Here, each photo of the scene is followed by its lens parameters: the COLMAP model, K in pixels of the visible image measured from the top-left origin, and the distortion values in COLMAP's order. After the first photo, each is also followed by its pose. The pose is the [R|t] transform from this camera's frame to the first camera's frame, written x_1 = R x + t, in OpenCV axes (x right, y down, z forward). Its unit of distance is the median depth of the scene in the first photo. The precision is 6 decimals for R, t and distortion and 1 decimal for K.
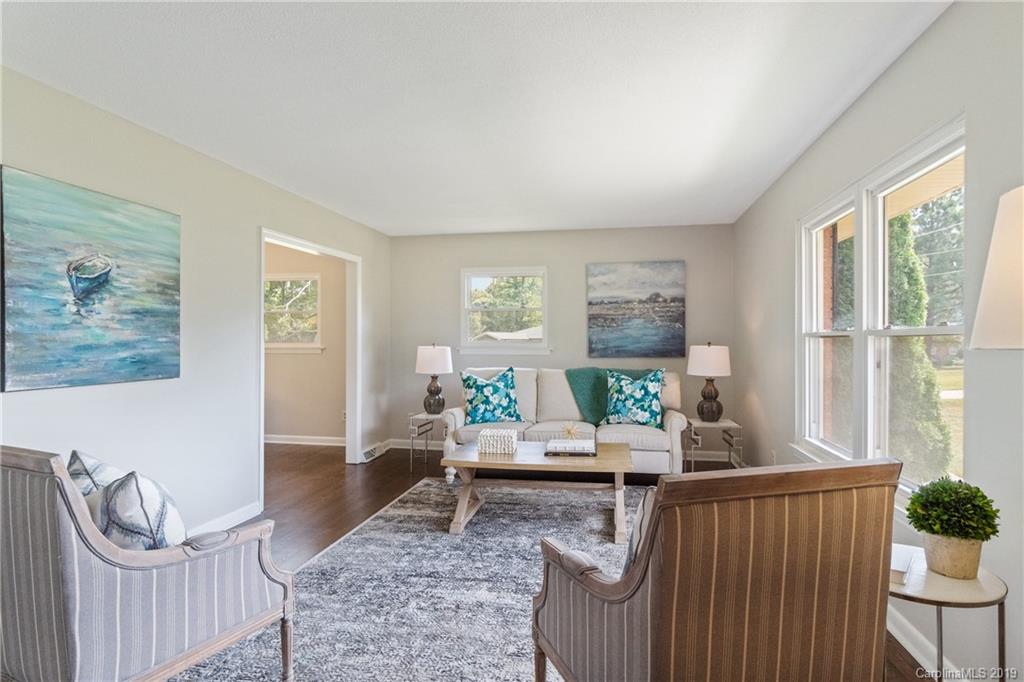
lens RADIAL K [[537.0, 0, 512.4], [0, 537.0, 339.5], [0, 0, 1]] dist [0.006300, -0.001183]
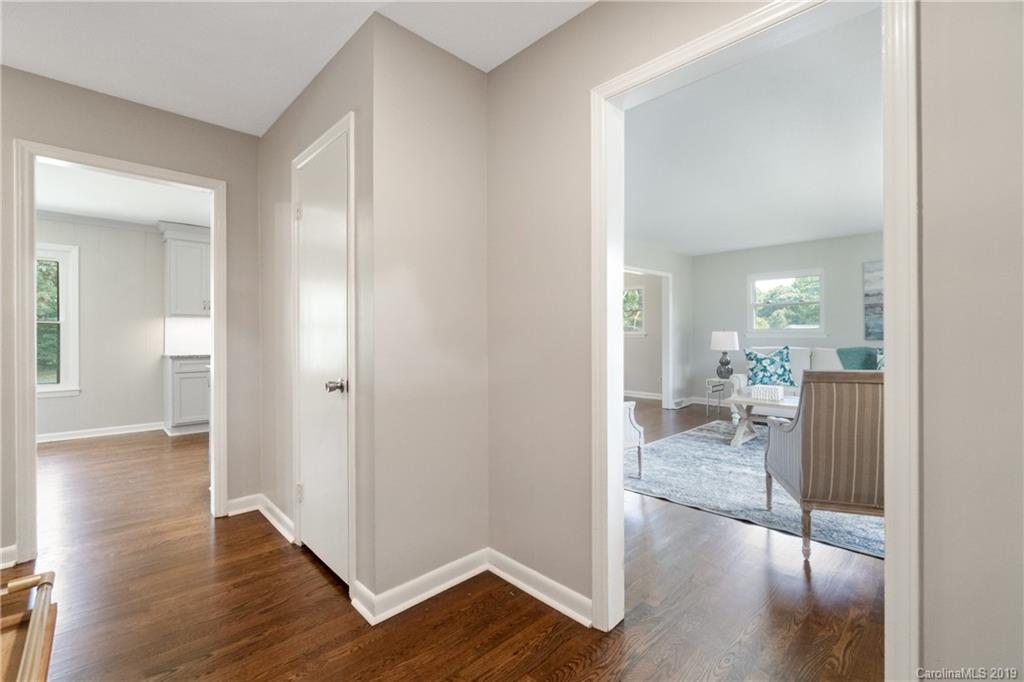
lens RADIAL K [[449.6, 0, 505.8], [0, 449.6, 335.5], [0, 0, 1]] dist [-0.001597, 0.001525]
pose [[0.811420, -0.005161, -0.584440, 0.088361], [0.006000, 0.999982, -0.000501, 0.022061], [0.584432, -0.003100, 0.811436, -0.338471]]
